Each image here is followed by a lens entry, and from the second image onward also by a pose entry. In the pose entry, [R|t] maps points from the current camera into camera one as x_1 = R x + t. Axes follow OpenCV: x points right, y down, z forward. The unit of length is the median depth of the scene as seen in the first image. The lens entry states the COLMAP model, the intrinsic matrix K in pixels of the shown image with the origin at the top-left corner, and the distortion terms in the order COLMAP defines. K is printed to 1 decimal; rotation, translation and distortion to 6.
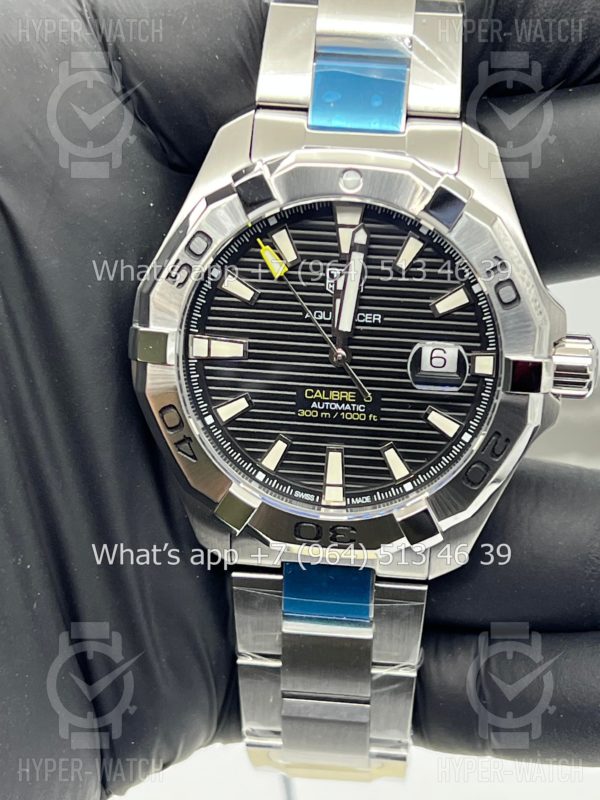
lens RADIAL K [[1848.0, 0, 296.9], [0, 1848.0, 401.6], [0, 0, 1]] dist [0.219402, 0.000000]
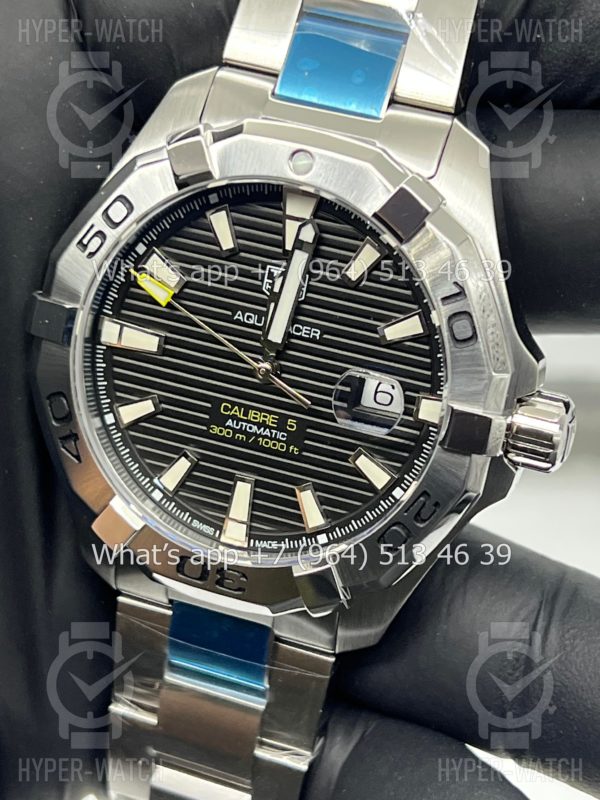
lens RADIAL K [[1848.0, 0, 306.8], [0, 1848.0, 398.7], [0, 0, 1]] dist [0.219402, 0.000000]
pose [[0.974329, 0.172638, -0.144493, 0.165121], [-0.174795, 0.984602, -0.002273, -0.013393], [0.141876, 0.027472, 0.989503, 0.172513]]
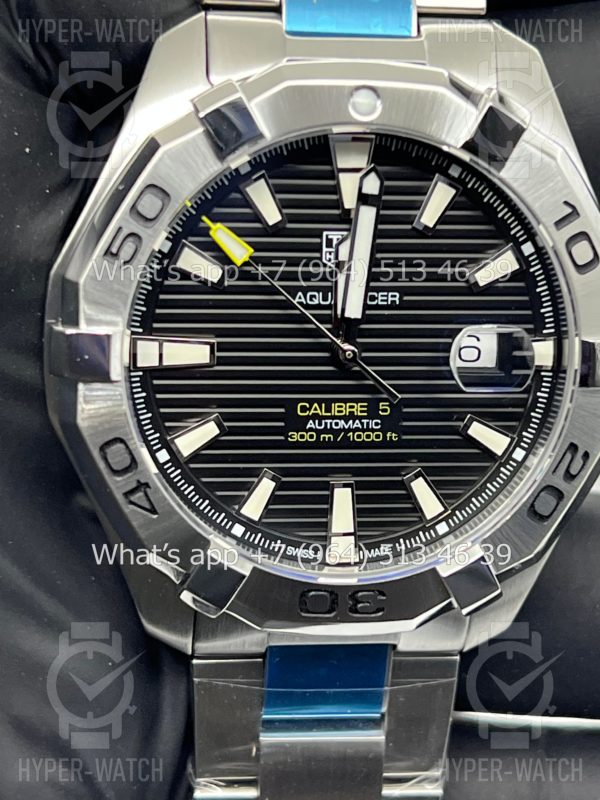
lens RADIAL K [[1848.0, 0, 292.3], [0, 1848.0, 402.0], [0, 0, 1]] dist [0.219402, 0.000000]
pose [[0.972320, -0.066098, 0.224111, -0.158388], [0.067681, 0.997707, 0.000617, -0.007818], [-0.223638, 0.014568, 0.974563, 0.308414]]
